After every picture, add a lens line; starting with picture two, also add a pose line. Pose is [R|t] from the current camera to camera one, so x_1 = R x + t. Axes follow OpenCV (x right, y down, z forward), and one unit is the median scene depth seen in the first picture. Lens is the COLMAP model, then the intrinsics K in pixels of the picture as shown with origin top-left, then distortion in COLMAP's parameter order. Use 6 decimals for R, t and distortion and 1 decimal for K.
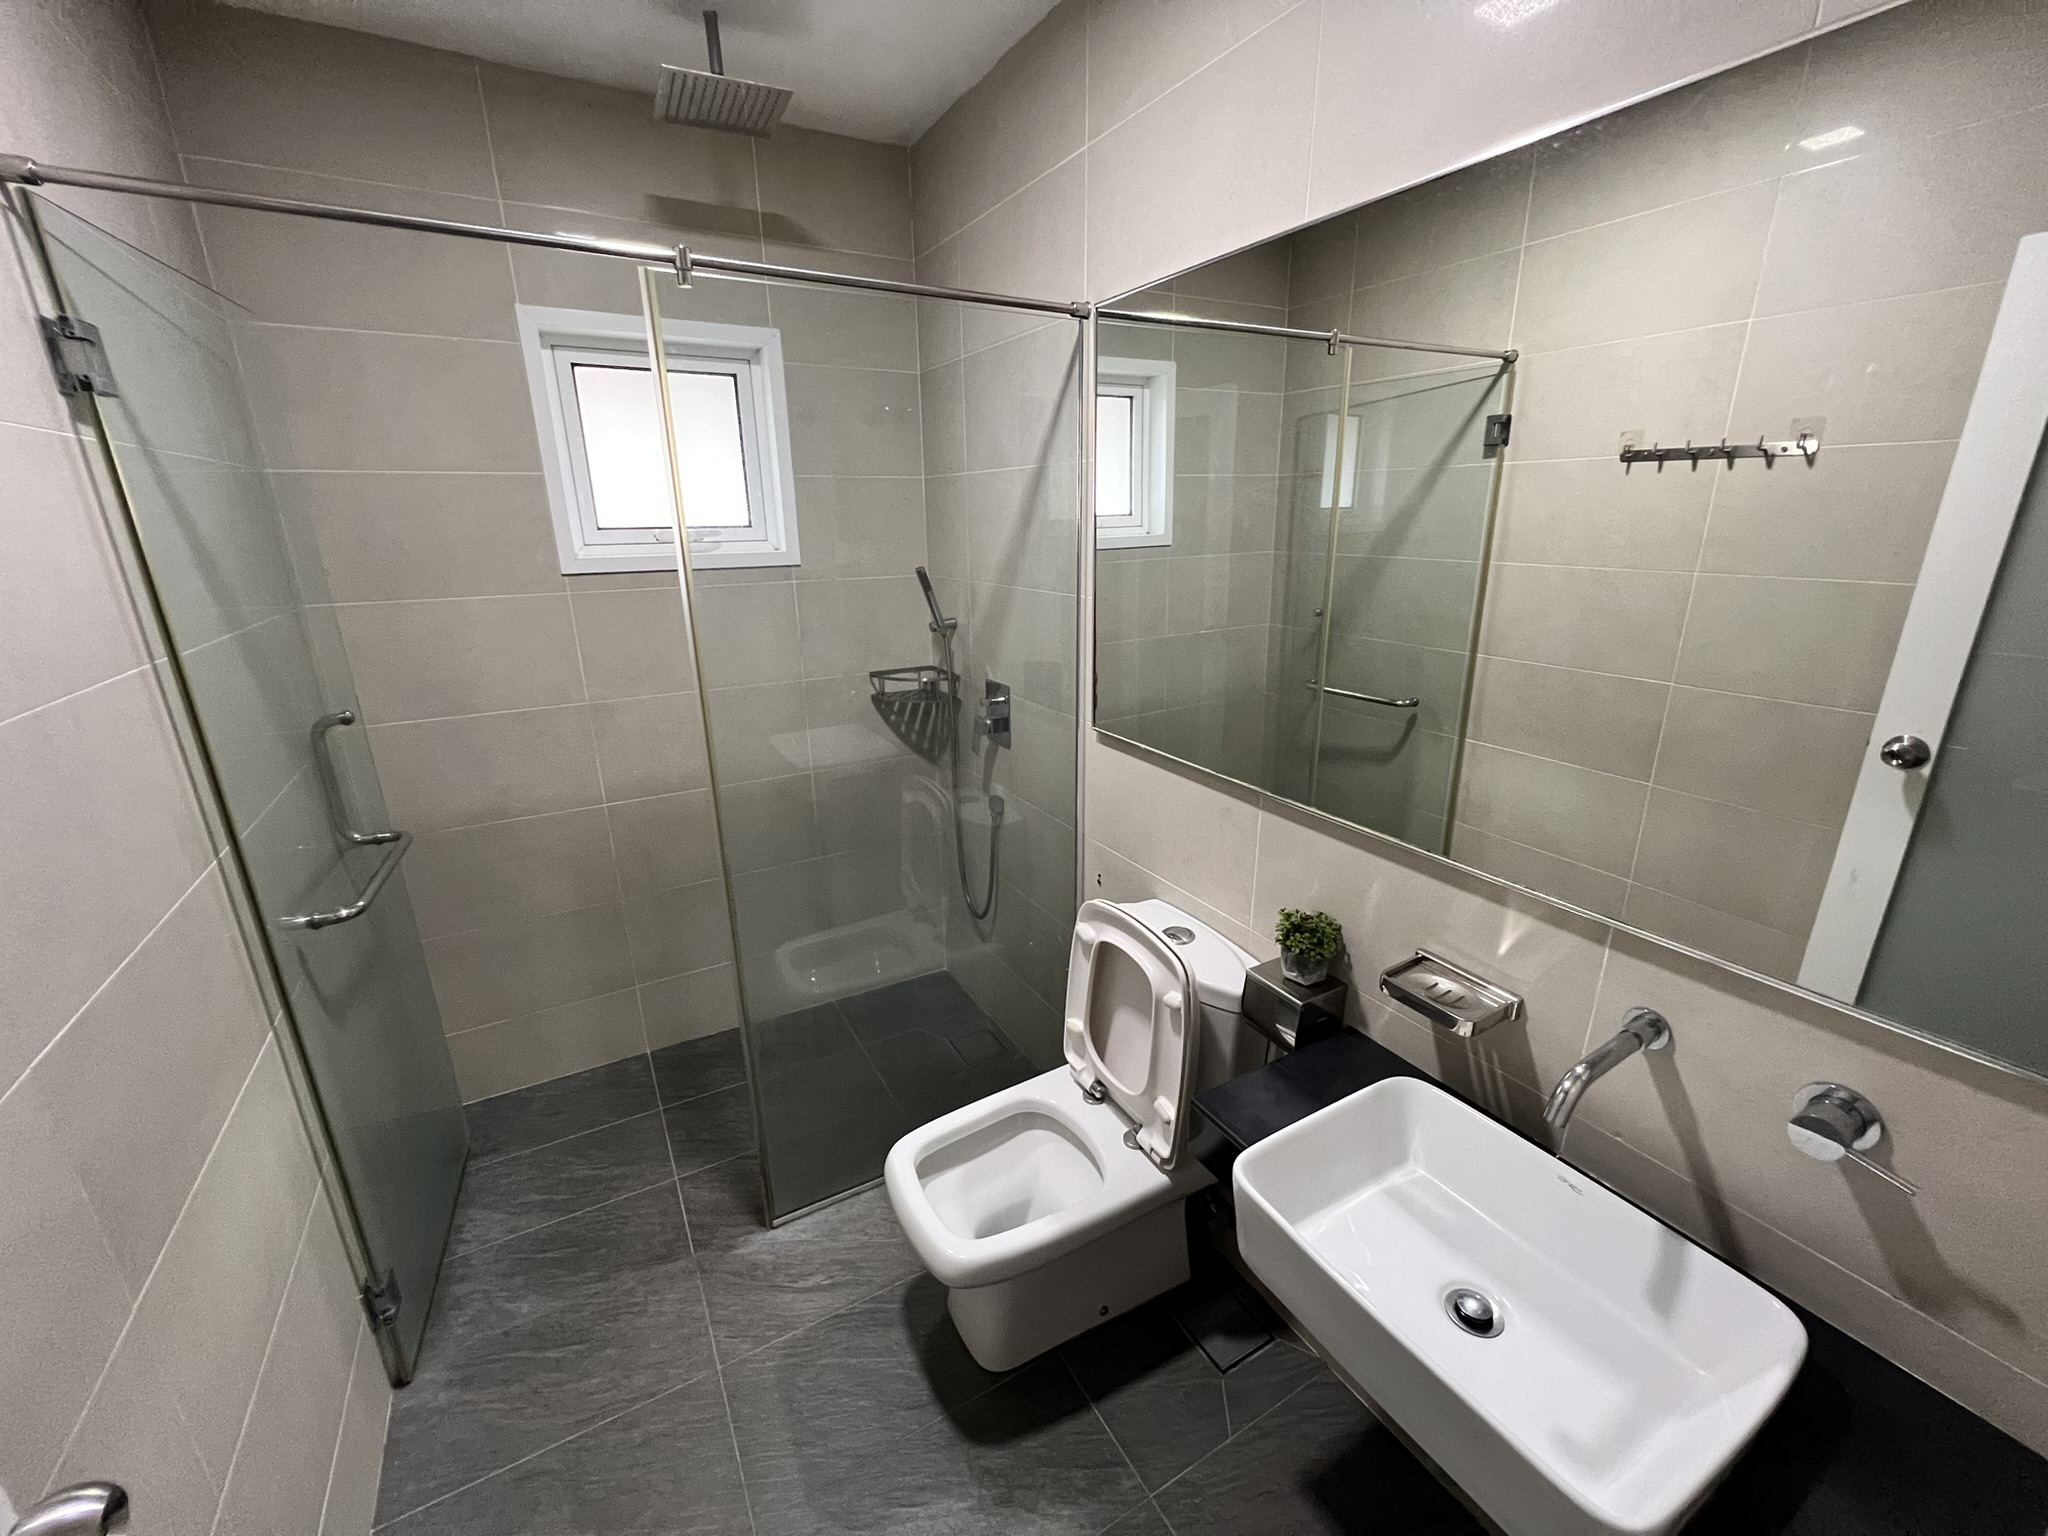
lens RADIAL K [[824.1, 0, 1015.1], [0, 824.1, 776.9], [0, 0, 1]] dist [0.000219, -0.011911]
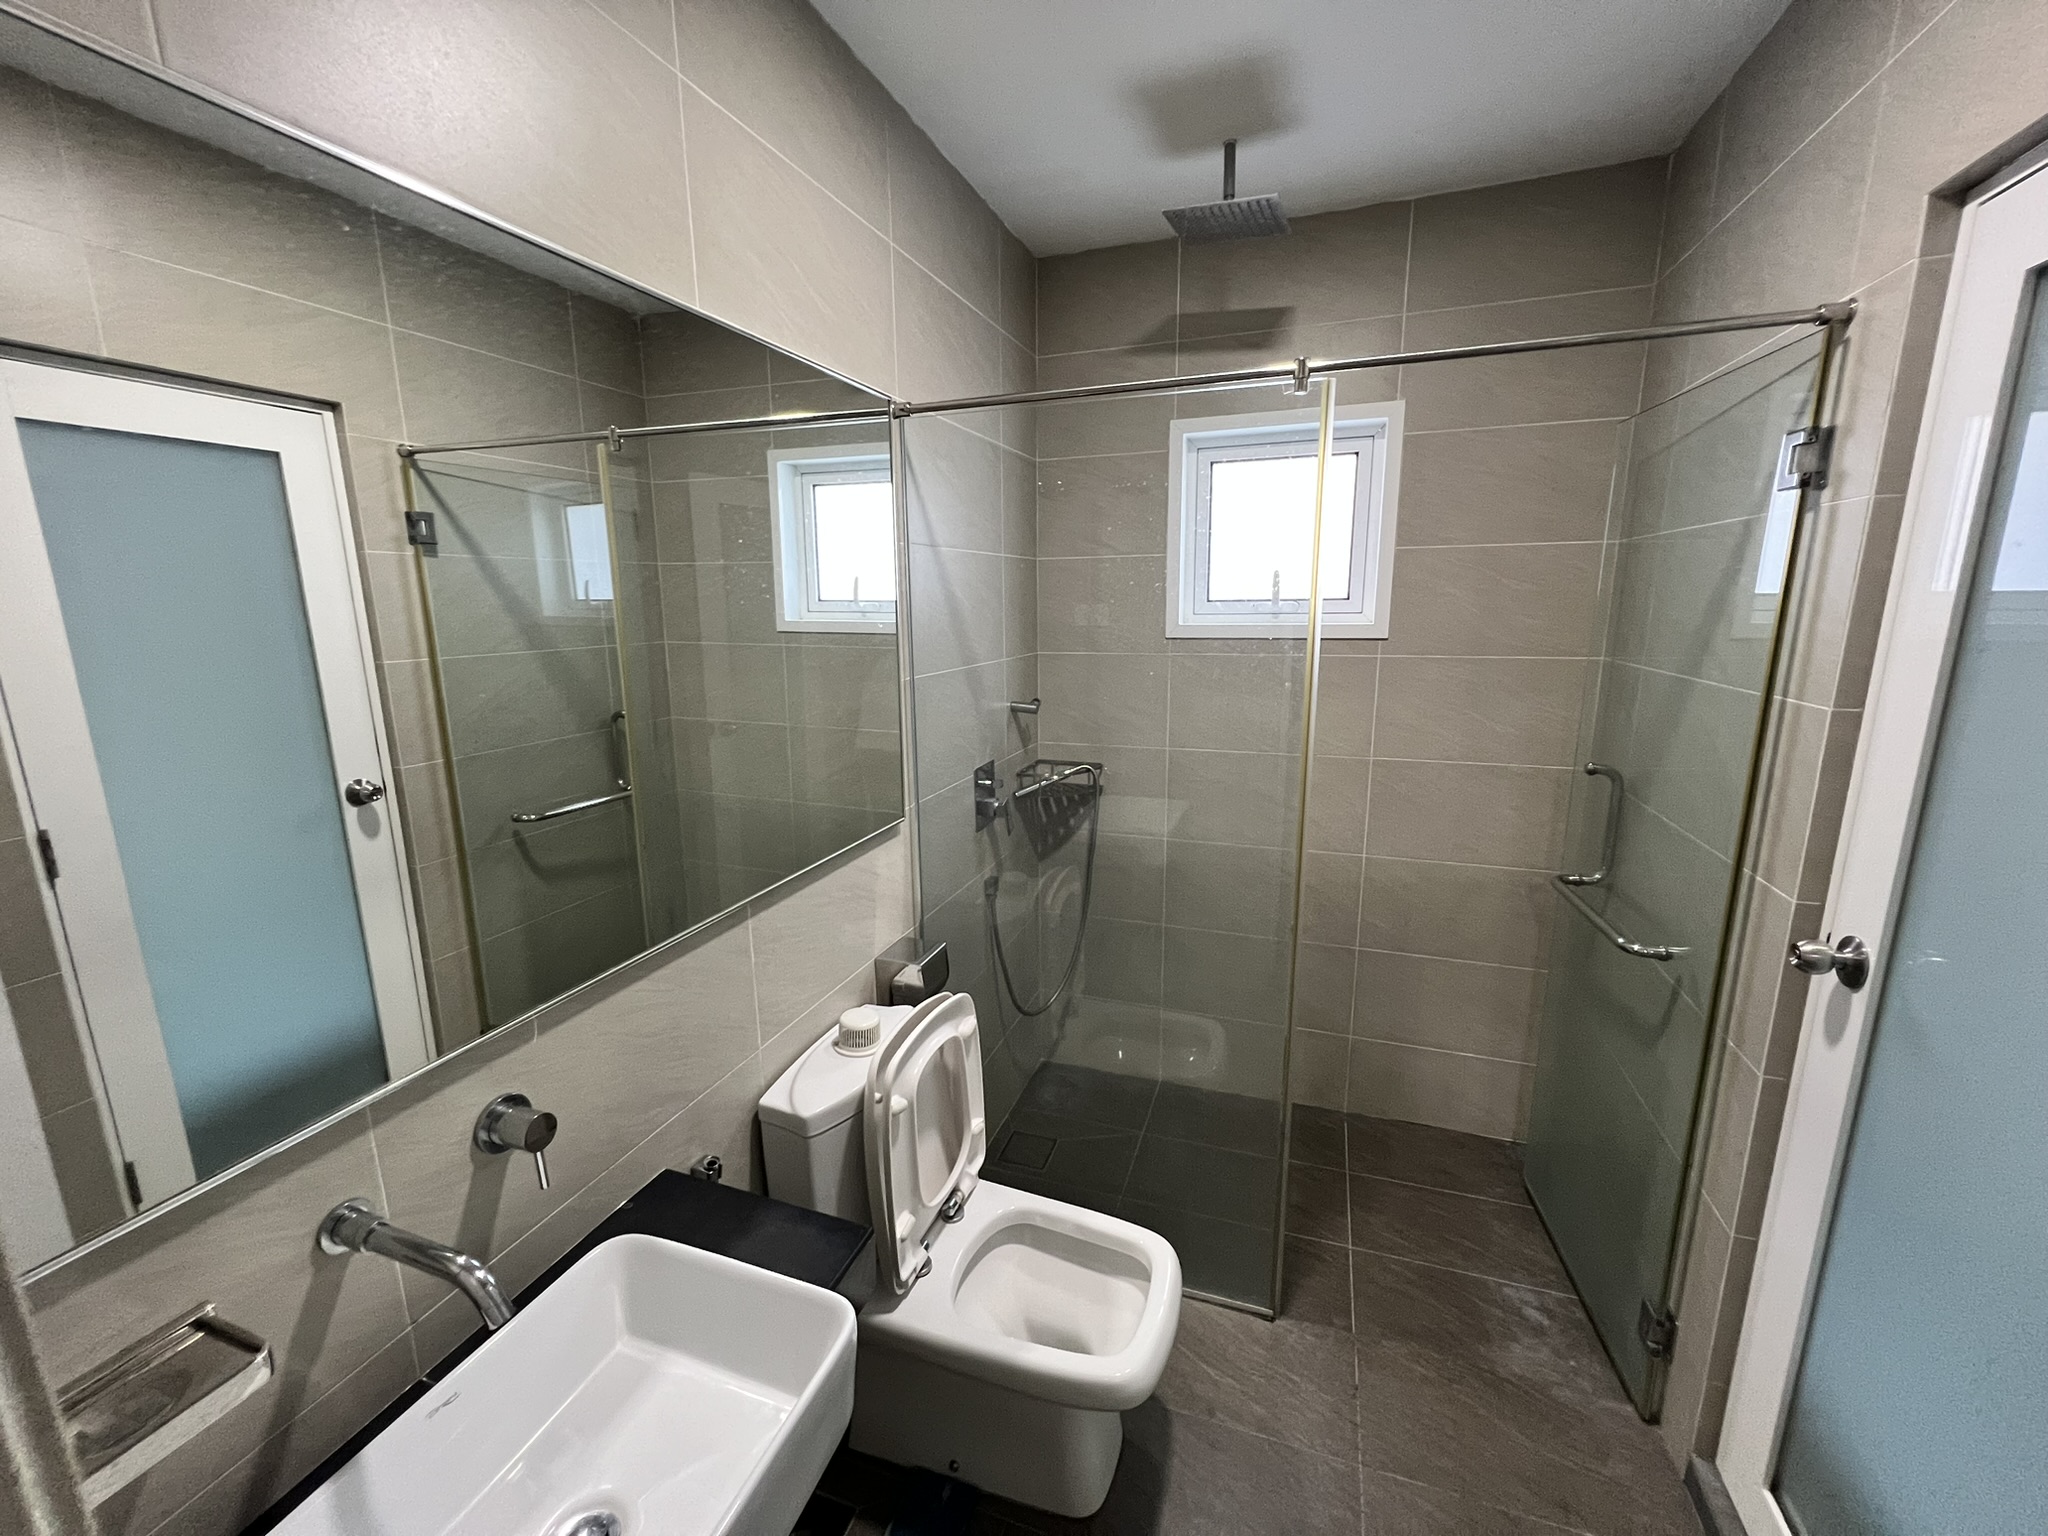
lens RADIAL K [[822.4, 0, 1031.2], [0, 822.4, 772.6], [0, 0, 1]] dist [0.001122, 0.000055]
pose [[0.664167, 0.173974, -0.727059, 0.398155], [-0.234691, 0.971900, 0.018171, -0.069923], [0.709791, 0.158565, 0.686334, 0.189353]]
